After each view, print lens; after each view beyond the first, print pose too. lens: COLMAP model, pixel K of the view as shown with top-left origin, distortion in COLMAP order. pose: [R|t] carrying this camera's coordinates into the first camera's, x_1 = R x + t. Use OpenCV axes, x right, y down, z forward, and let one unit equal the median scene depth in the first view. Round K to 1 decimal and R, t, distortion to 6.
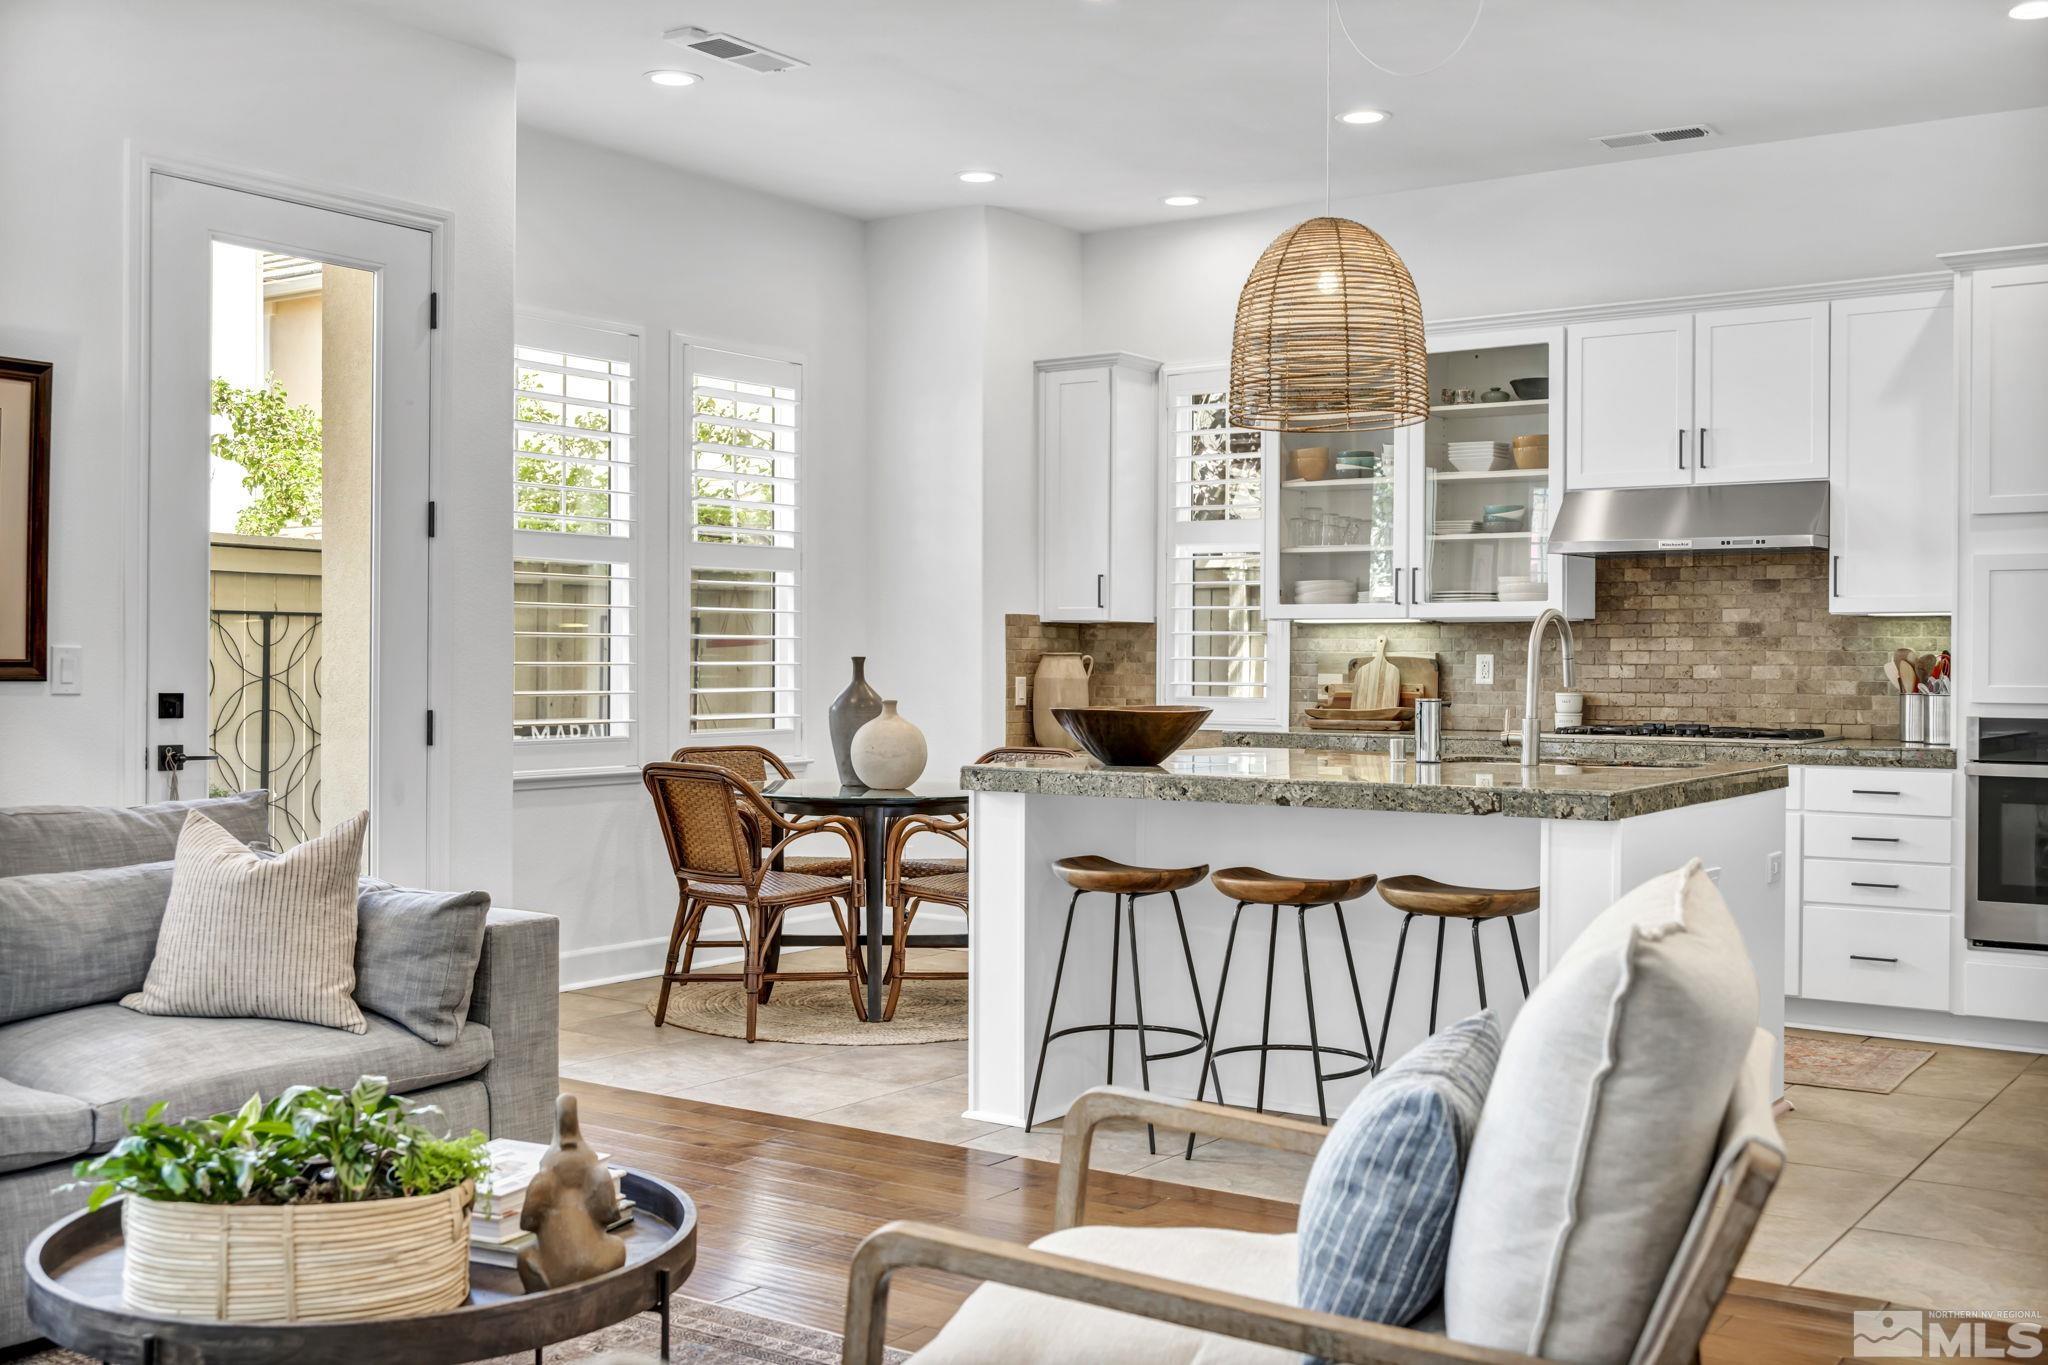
lens RADIAL K [[2111.2, 0, 1024.0], [0, 2111.2, 682.5], [0, 0, 1]] dist [-0.014424, 0.003767]
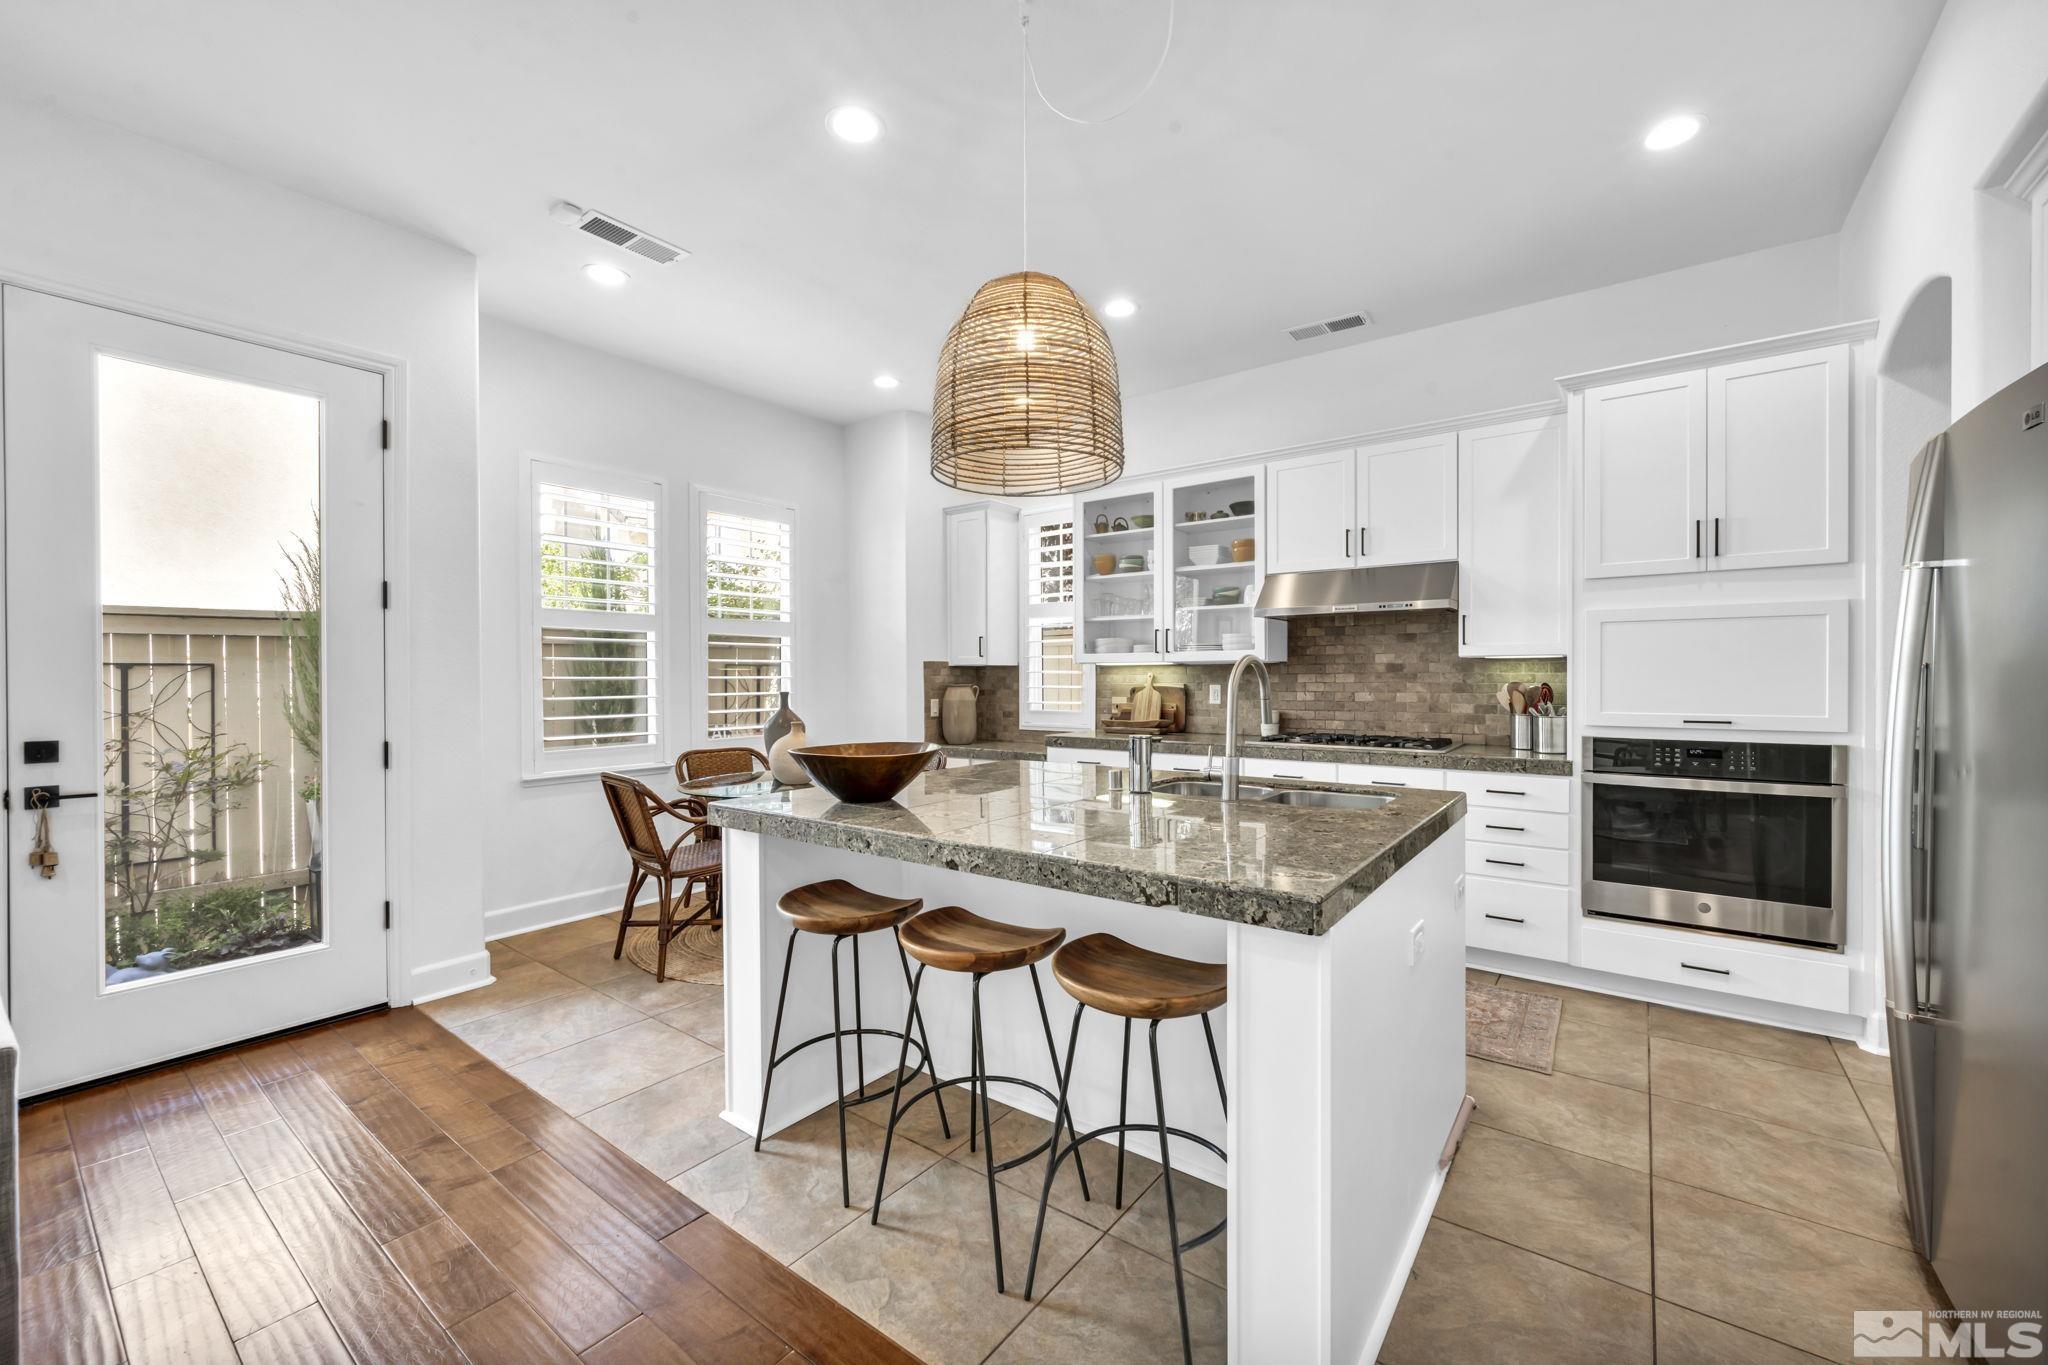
lens RADIAL K [[810.7, 0, 1033.3], [0, 810.7, 686.4], [0, 0, 1]] dist [0.000847, -0.003594]
pose [[0.999319, -0.007605, -0.036102, 0.113551], [0.007644, 0.999970, 0.000939, -0.014768], [0.036093, -0.001215, 0.999348, 0.426694]]
